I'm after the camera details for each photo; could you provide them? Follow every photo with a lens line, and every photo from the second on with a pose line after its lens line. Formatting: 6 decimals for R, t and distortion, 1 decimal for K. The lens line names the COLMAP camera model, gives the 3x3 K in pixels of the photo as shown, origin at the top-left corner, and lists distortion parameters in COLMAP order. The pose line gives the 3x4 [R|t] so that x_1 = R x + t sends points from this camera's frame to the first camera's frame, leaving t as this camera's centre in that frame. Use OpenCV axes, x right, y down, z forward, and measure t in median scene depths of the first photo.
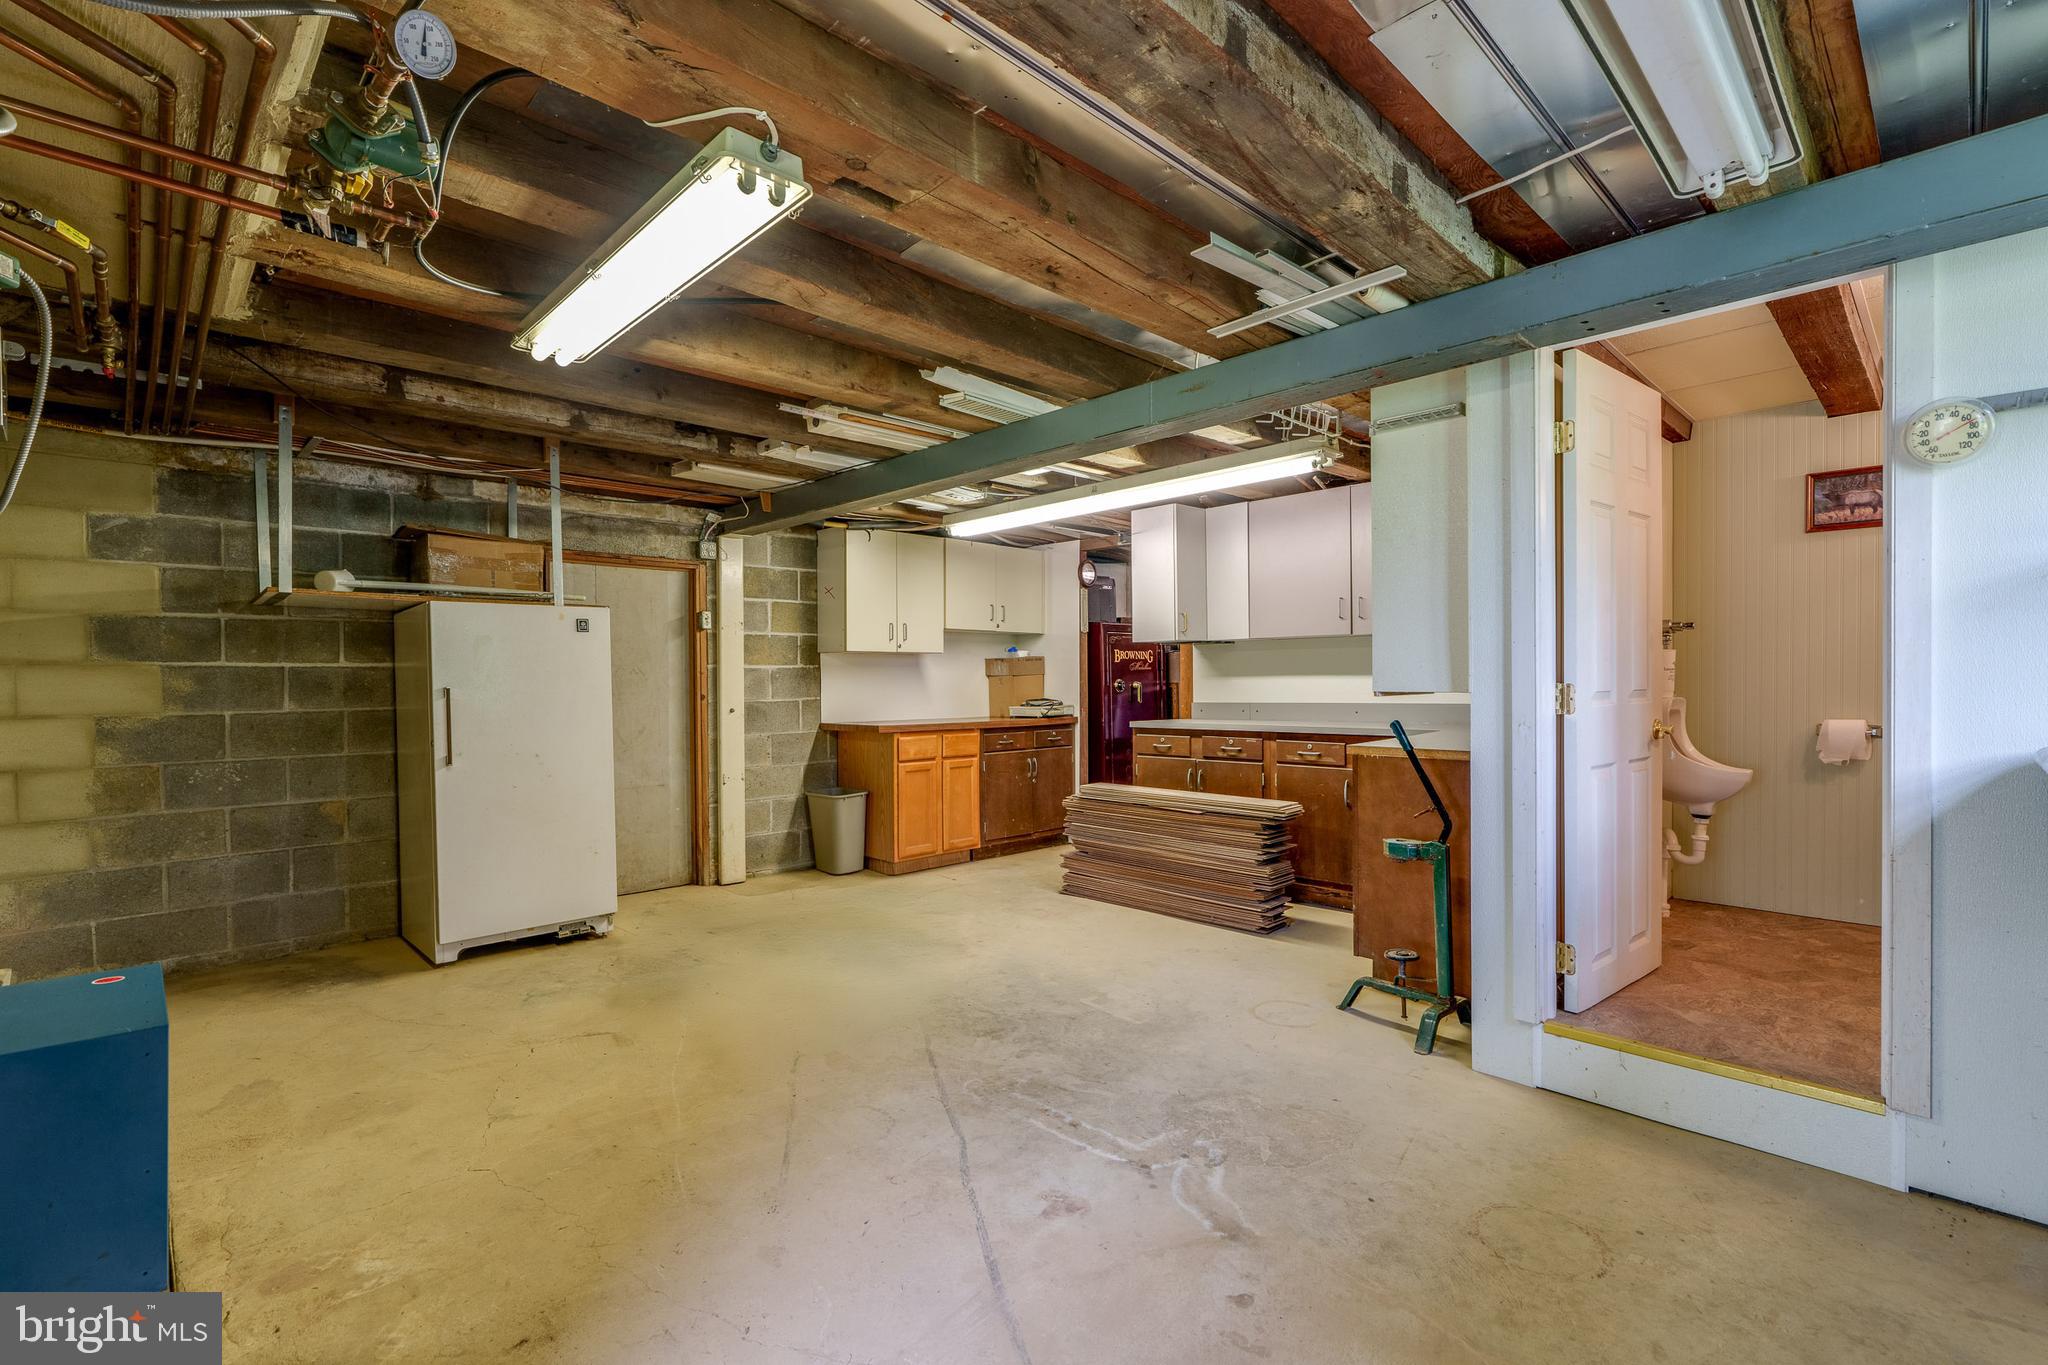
lens RADIAL K [[923.9, 0, 1024.4], [0, 923.9, 681.3], [0, 0, 1]] dist [-0.005159, -0.000506]
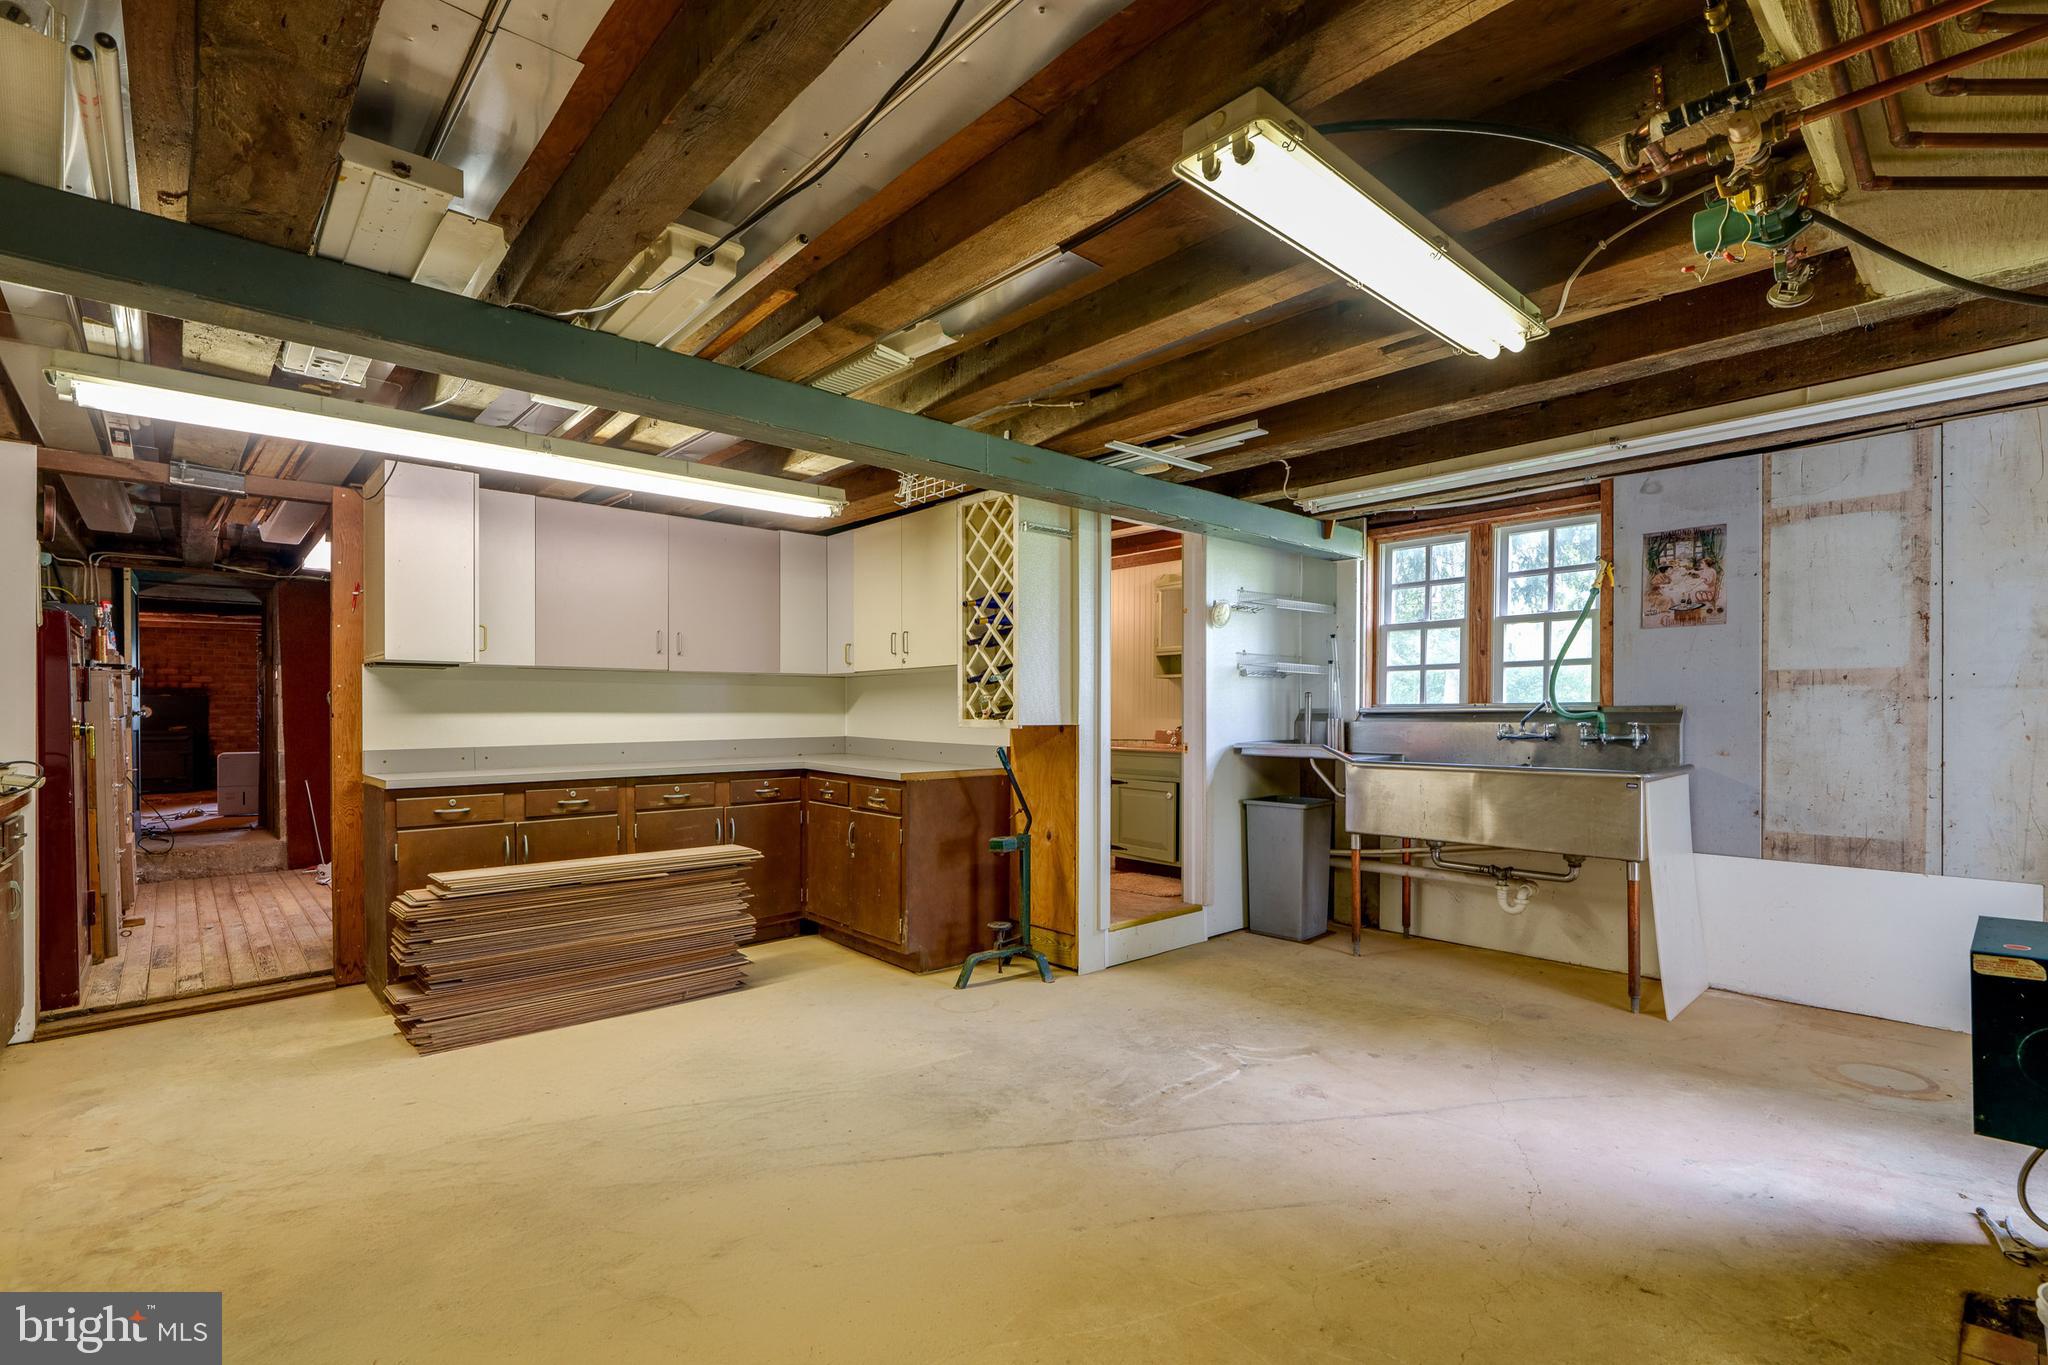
lens RADIAL K [[923.9, 0, 1019.6], [0, 923.9, 726.9], [0, 0, 1]] dist [-0.005159, -0.000506]
pose [[0.039920, -0.006764, 0.999180, -1.054988], [0.003899, 0.999971, 0.006613, 0.004767], [-0.999195, 0.003631, 0.039946, 1.065514]]
